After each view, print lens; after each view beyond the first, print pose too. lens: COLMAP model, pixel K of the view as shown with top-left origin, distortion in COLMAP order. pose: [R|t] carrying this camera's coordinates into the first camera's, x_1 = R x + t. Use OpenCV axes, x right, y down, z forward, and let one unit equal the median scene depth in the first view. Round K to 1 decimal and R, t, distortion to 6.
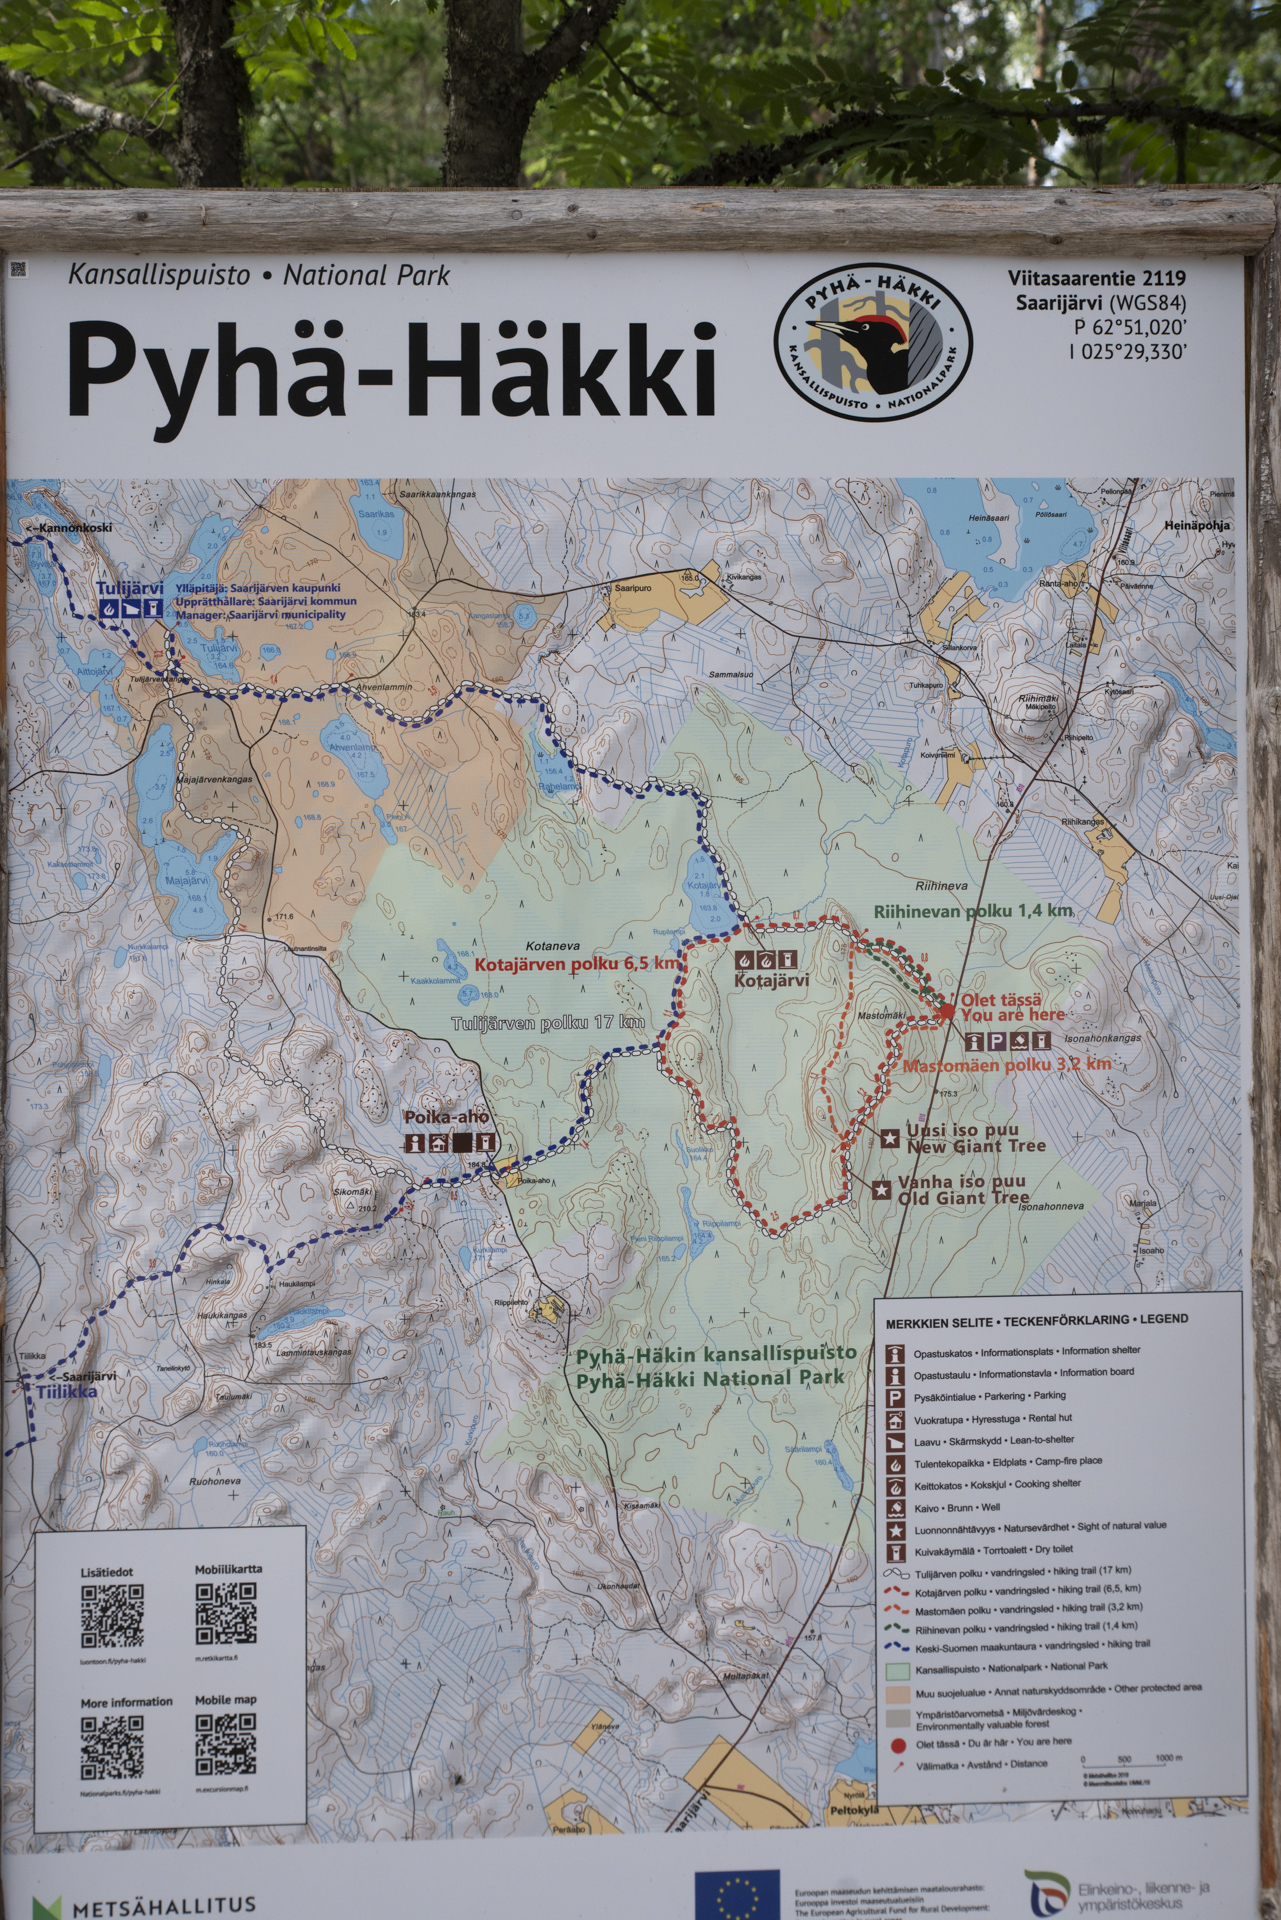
lens RADIAL K [[2062.9, 0, 641.8], [0, 2062.9, 959.0], [0, 0, 1]] dist [-0.014198, 0.000000]
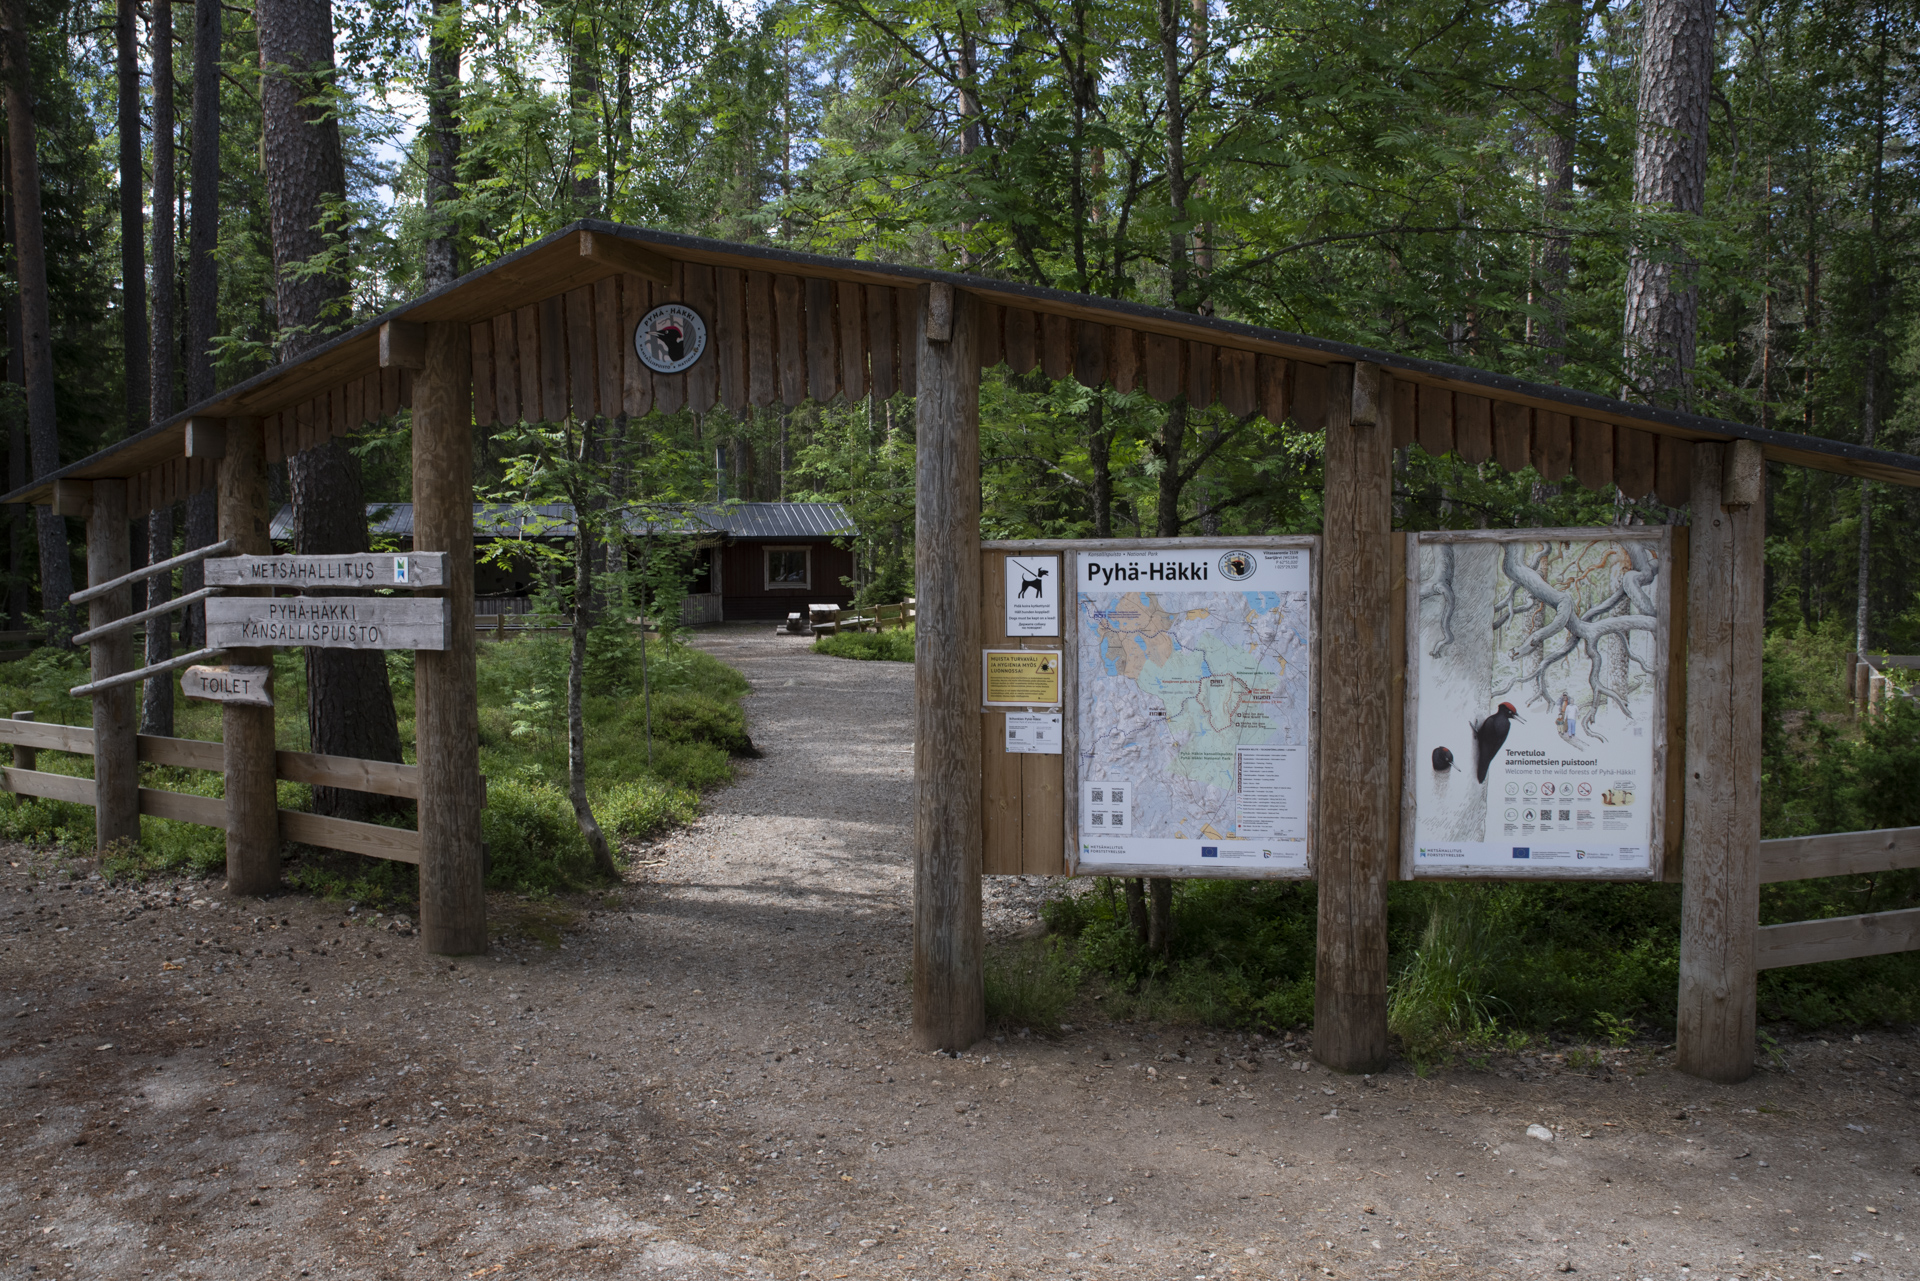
lens RADIAL K [[1343.7, 0, 959.3], [0, 1343.7, 641.1], [0, 0, 1]] dist [-0.004632, -0.000117]
pose [[0.953866, 0.008386, -0.300116, 0.471754], [0.009334, 0.998298, 0.057562, -0.312769], [0.300088, -0.057708, 0.952164, -2.534668]]
